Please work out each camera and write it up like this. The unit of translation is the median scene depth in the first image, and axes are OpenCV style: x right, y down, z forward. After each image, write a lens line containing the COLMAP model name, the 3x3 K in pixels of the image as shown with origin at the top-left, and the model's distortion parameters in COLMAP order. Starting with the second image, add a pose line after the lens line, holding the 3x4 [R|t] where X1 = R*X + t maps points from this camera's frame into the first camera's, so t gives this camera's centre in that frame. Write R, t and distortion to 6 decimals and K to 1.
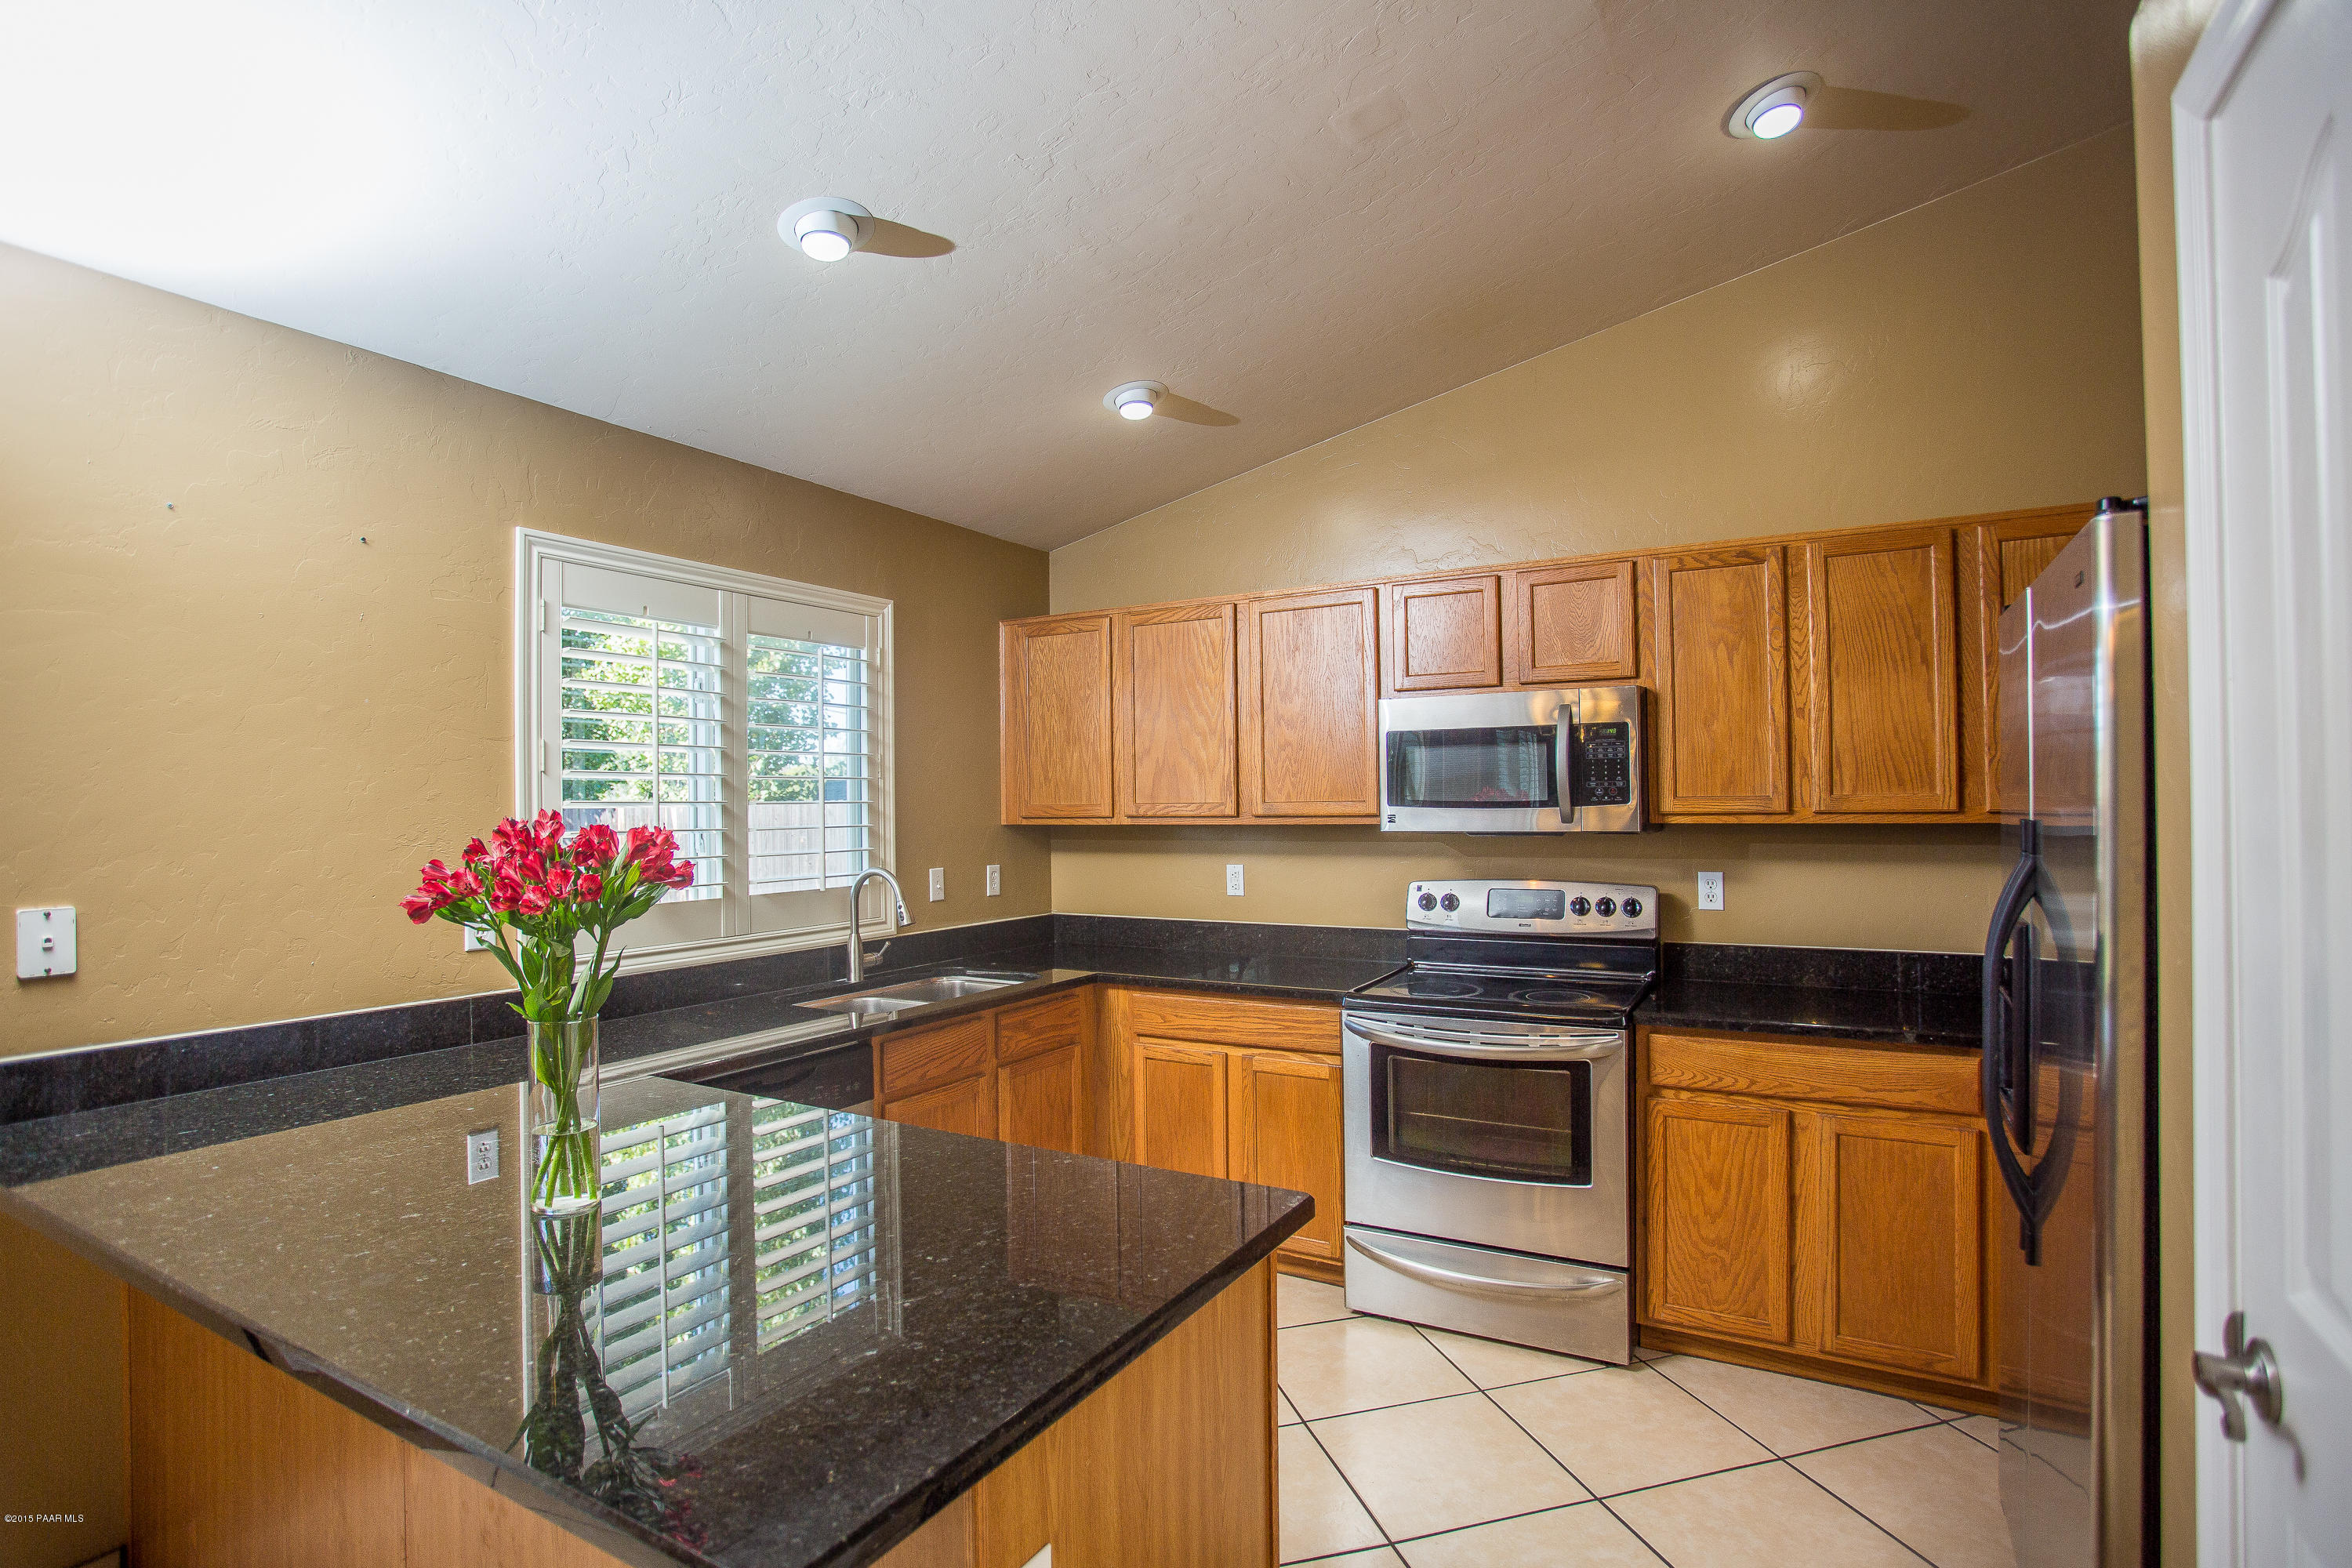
lens RADIAL K [[1167.2, 0, 1180.2], [0, 1167.2, 793.4], [0, 0, 1]] dist [-0.046840, 0.000225]
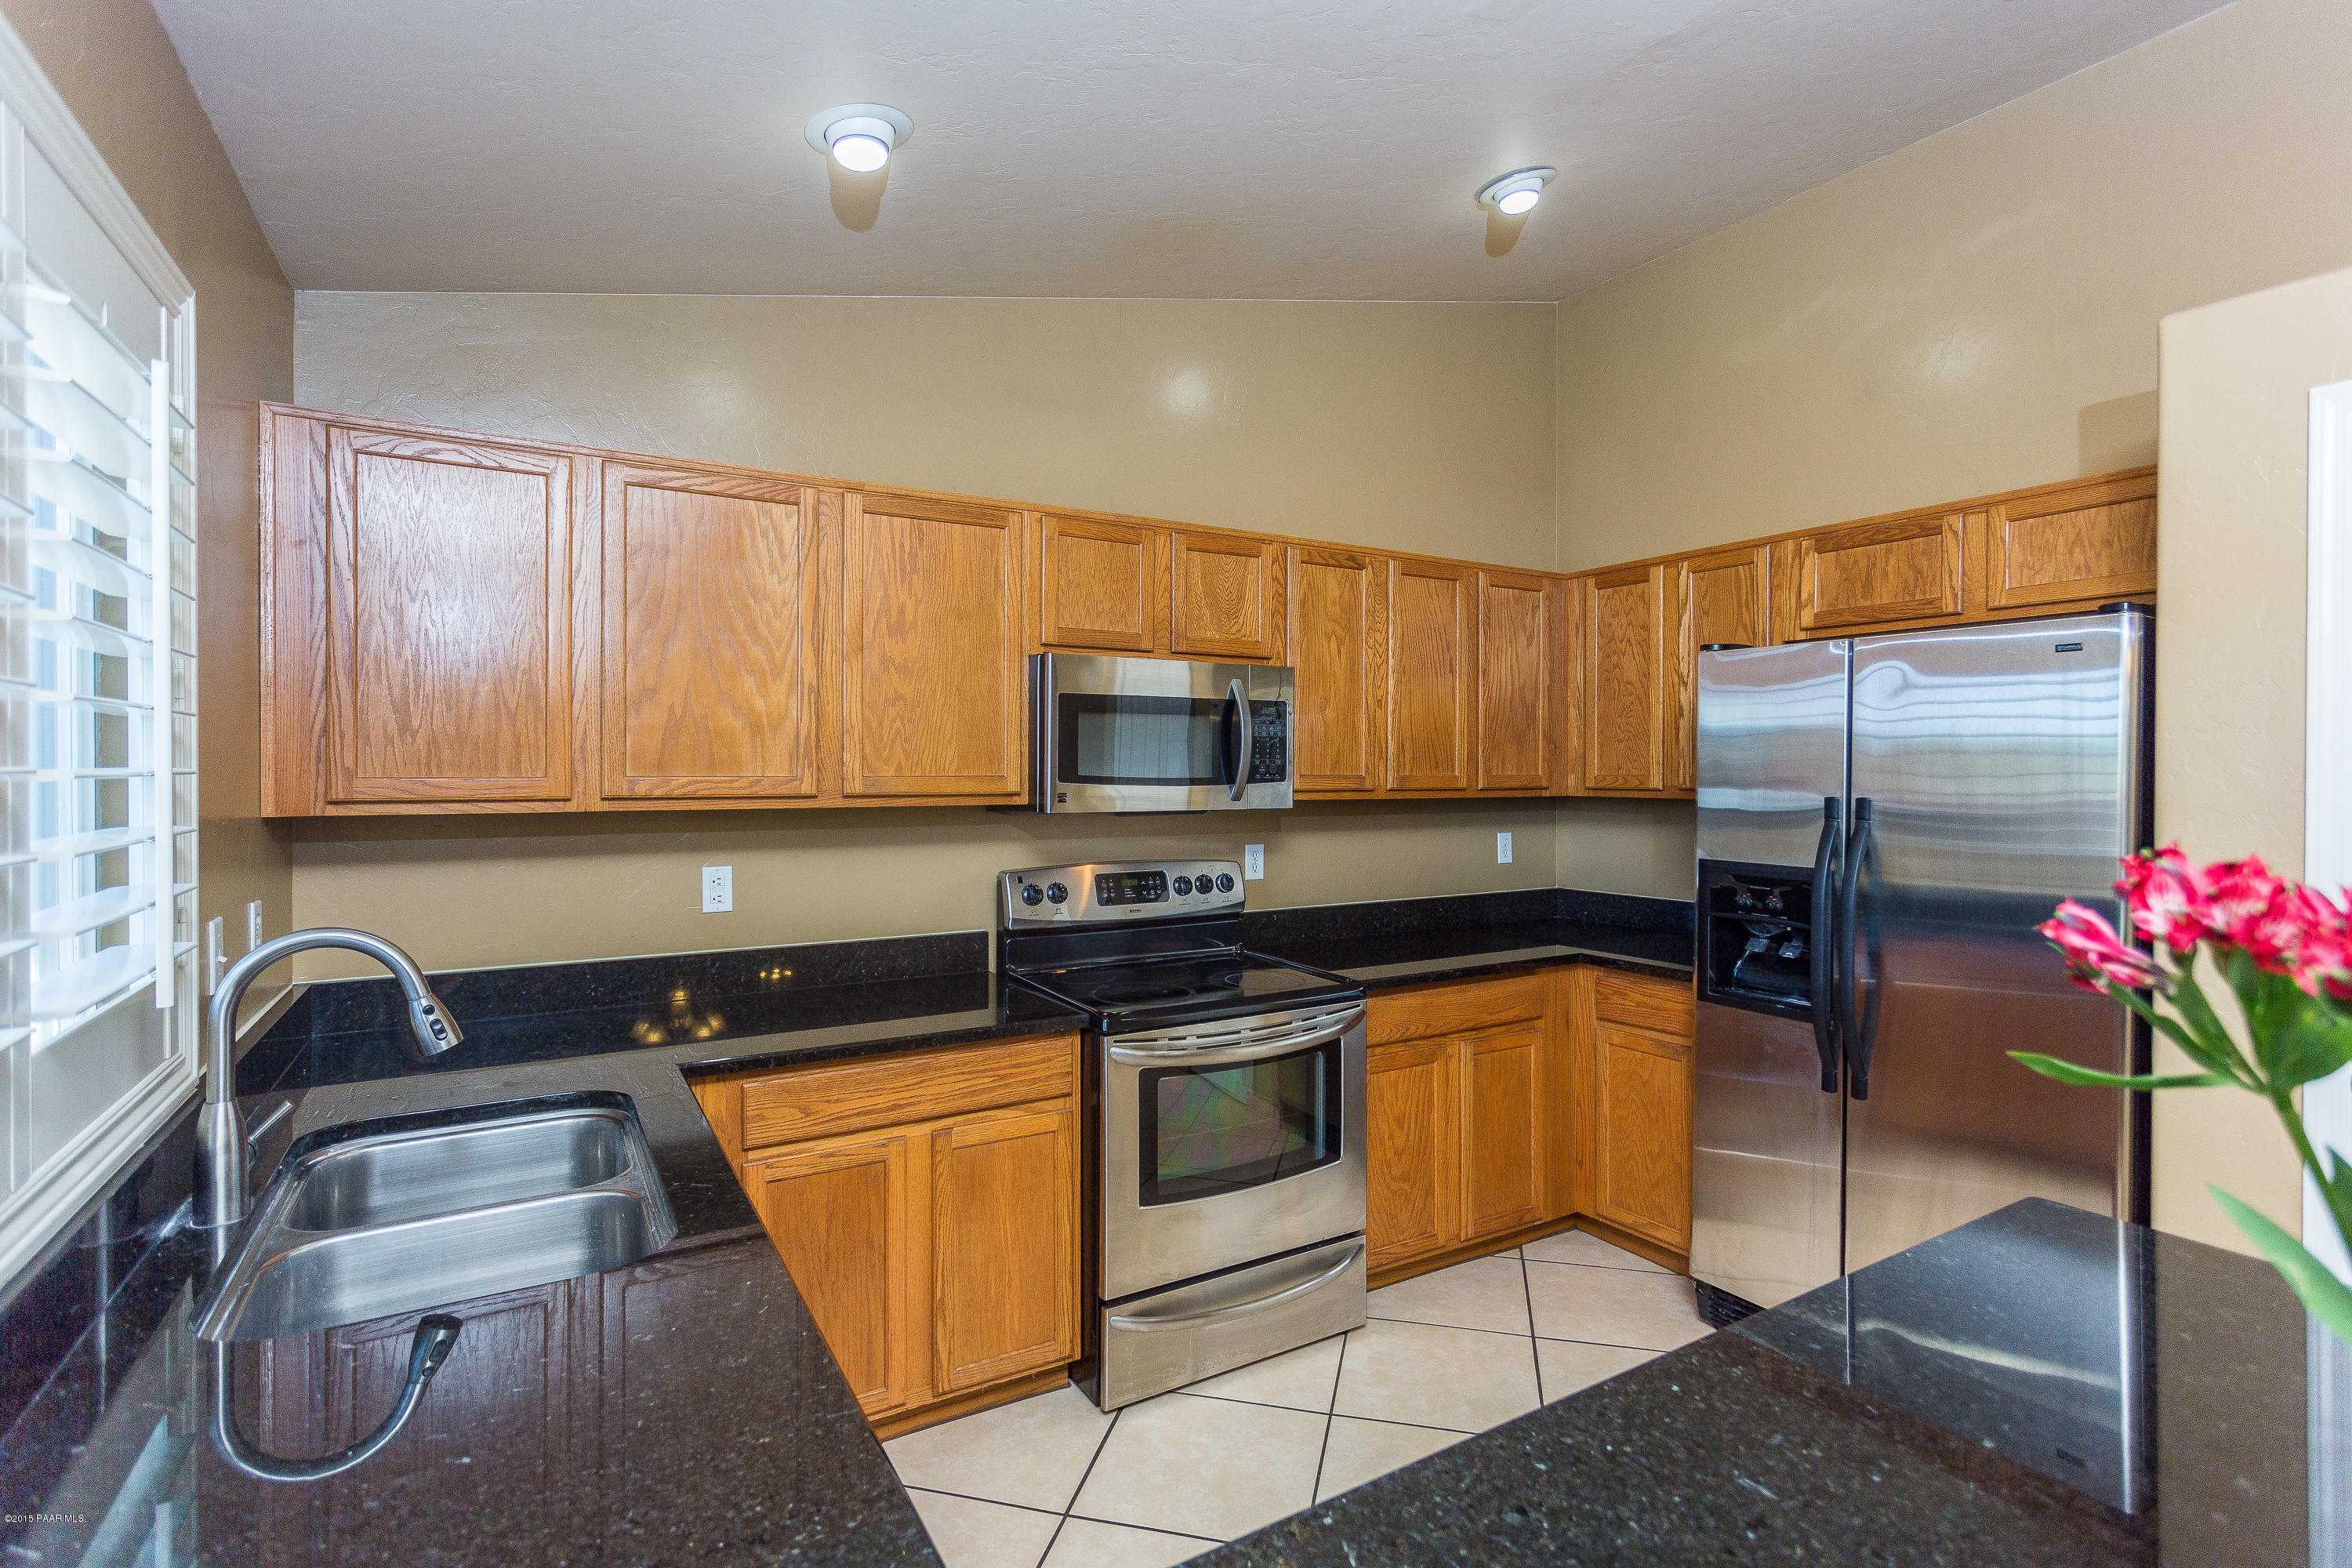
lens RADIAL K [[1097.0, 0, 1178.5], [0, 1097.0, 777.7], [0, 0, 1]] dist [0.000244, 0.000049]
pose [[0.492947, 0.006662, 0.870034, -0.467254], [-0.013895, 0.999903, 0.000217, 0.006366], [-0.869949, -0.012196, 0.492992, 0.554069]]
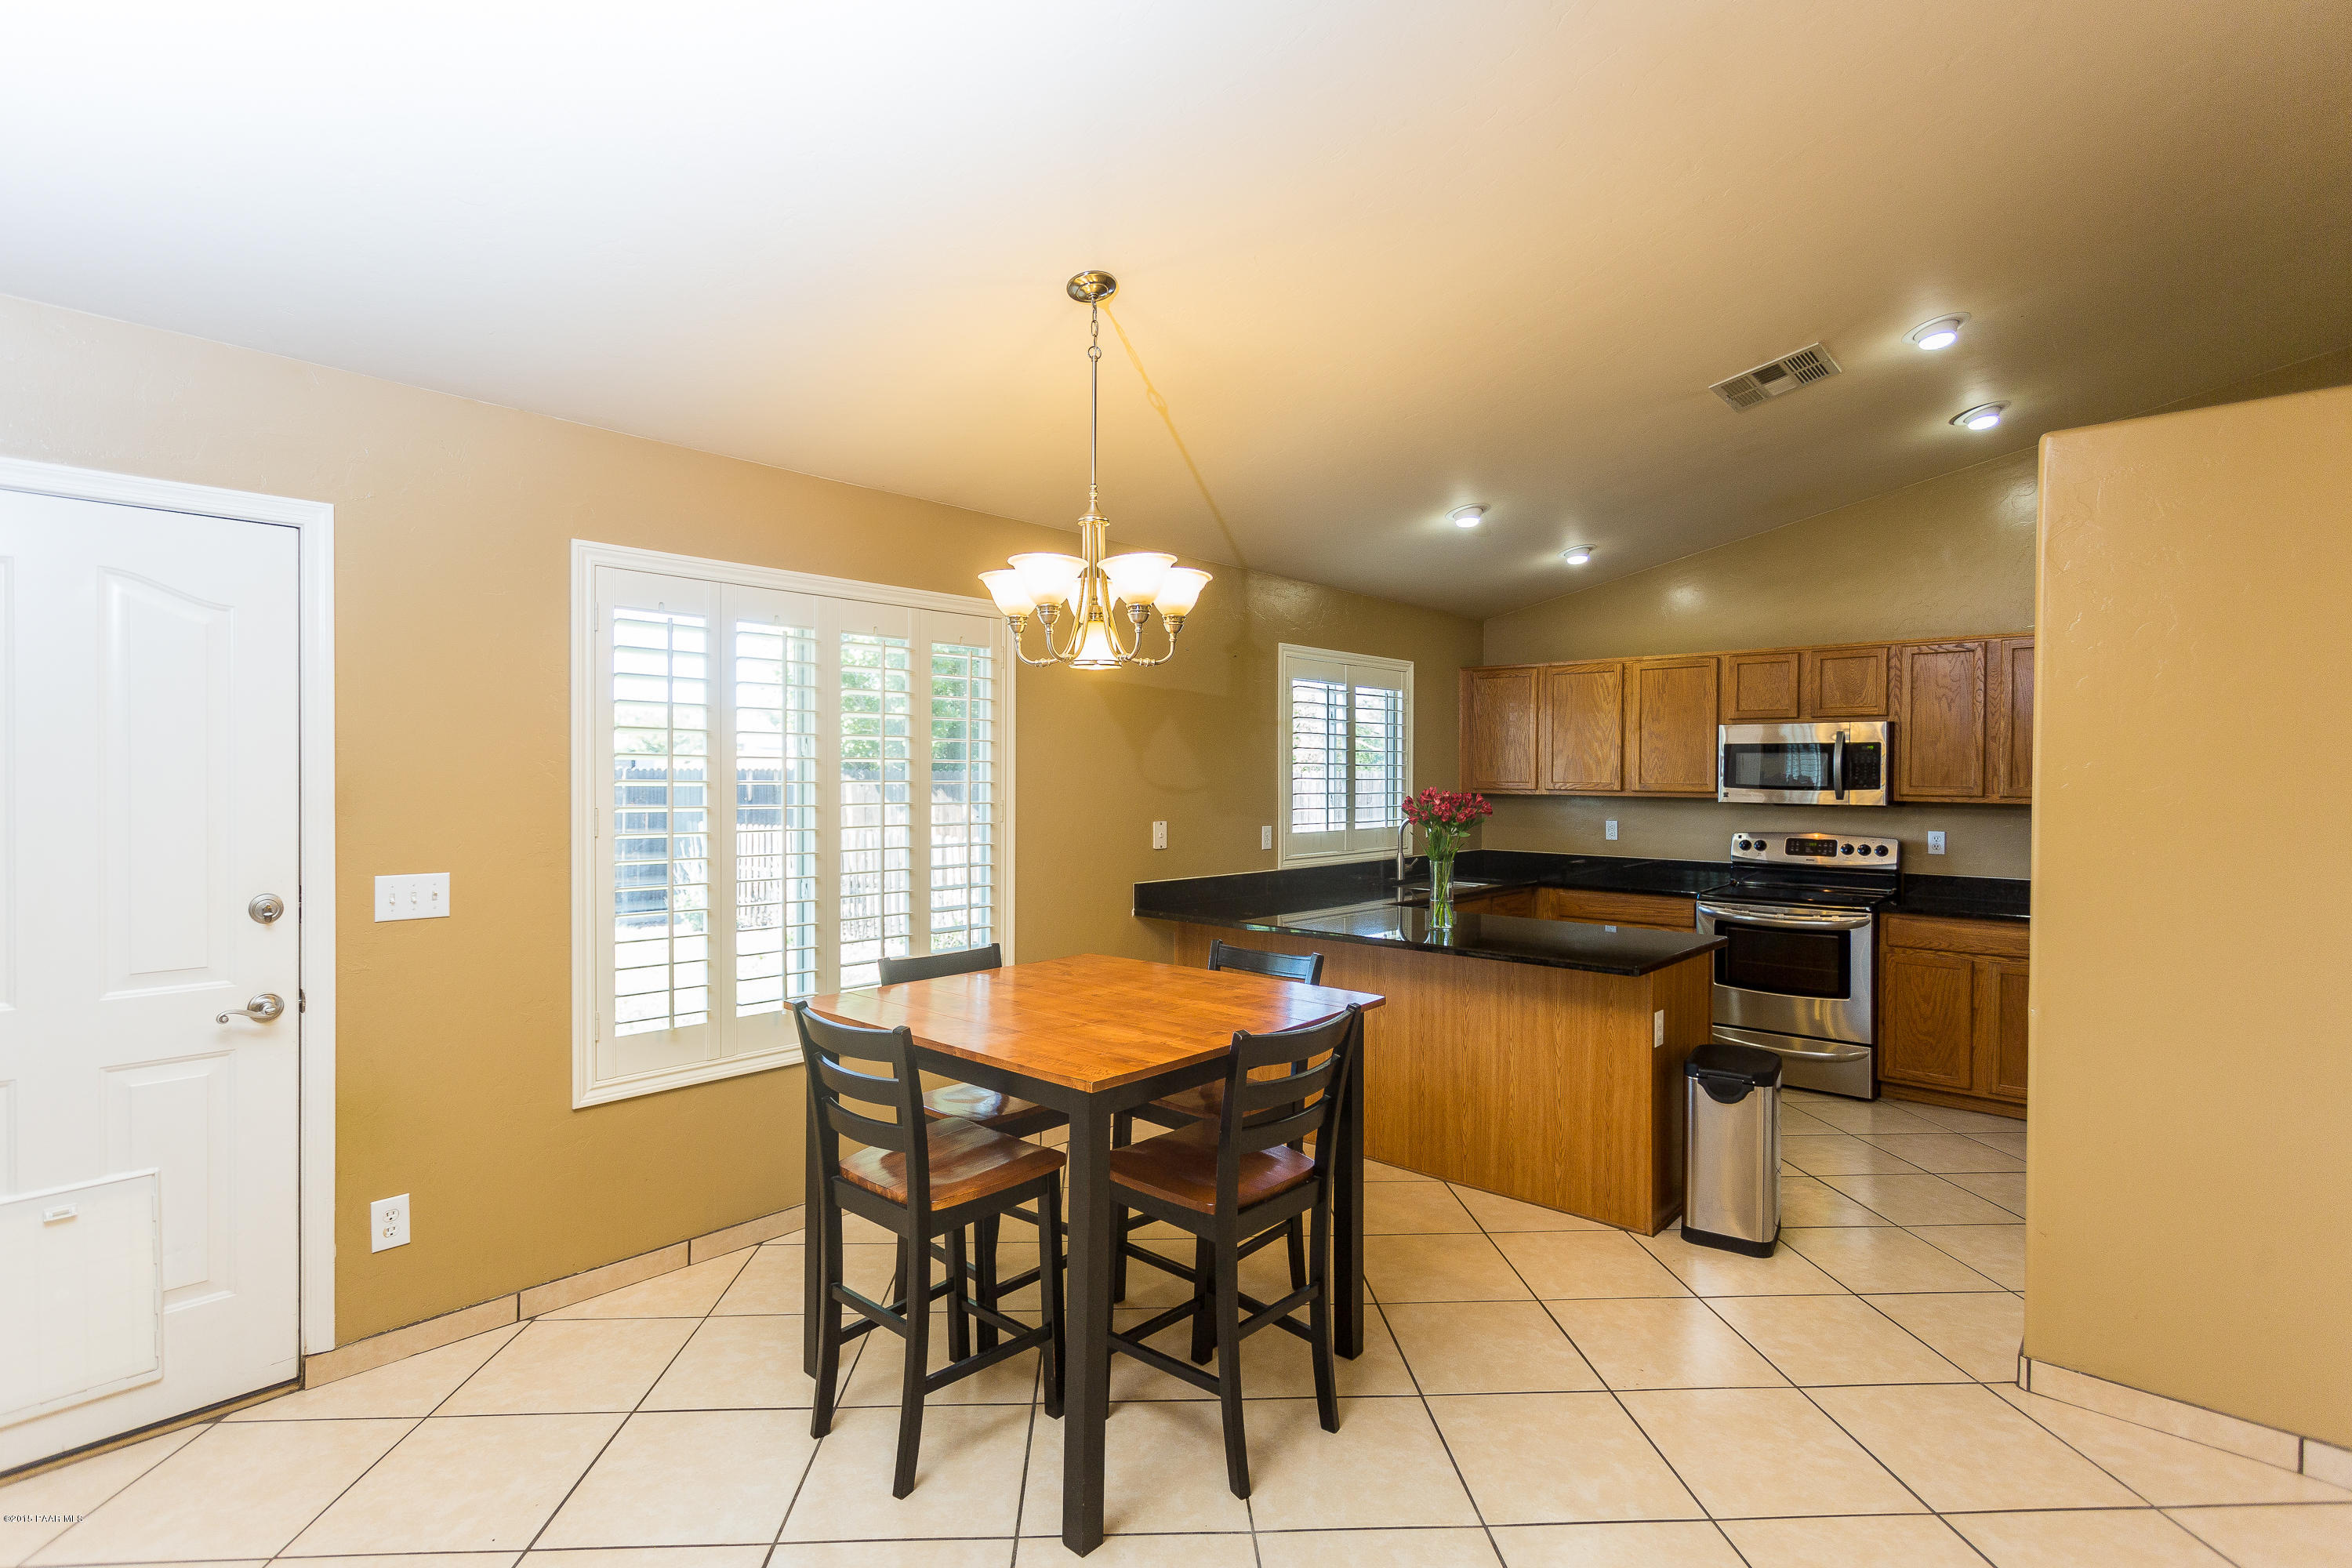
lens RADIAL K [[1142.0, 0, 1168.6], [0, 1142.0, 786.4], [0, 0, 1]] dist [-0.001240, 0.000021]
pose [[0.978197, 0.019297, -0.206782, -0.279615], [-0.014683, 0.999608, 0.023825, -0.018850], [0.207160, -0.020270, 0.978097, -0.827056]]
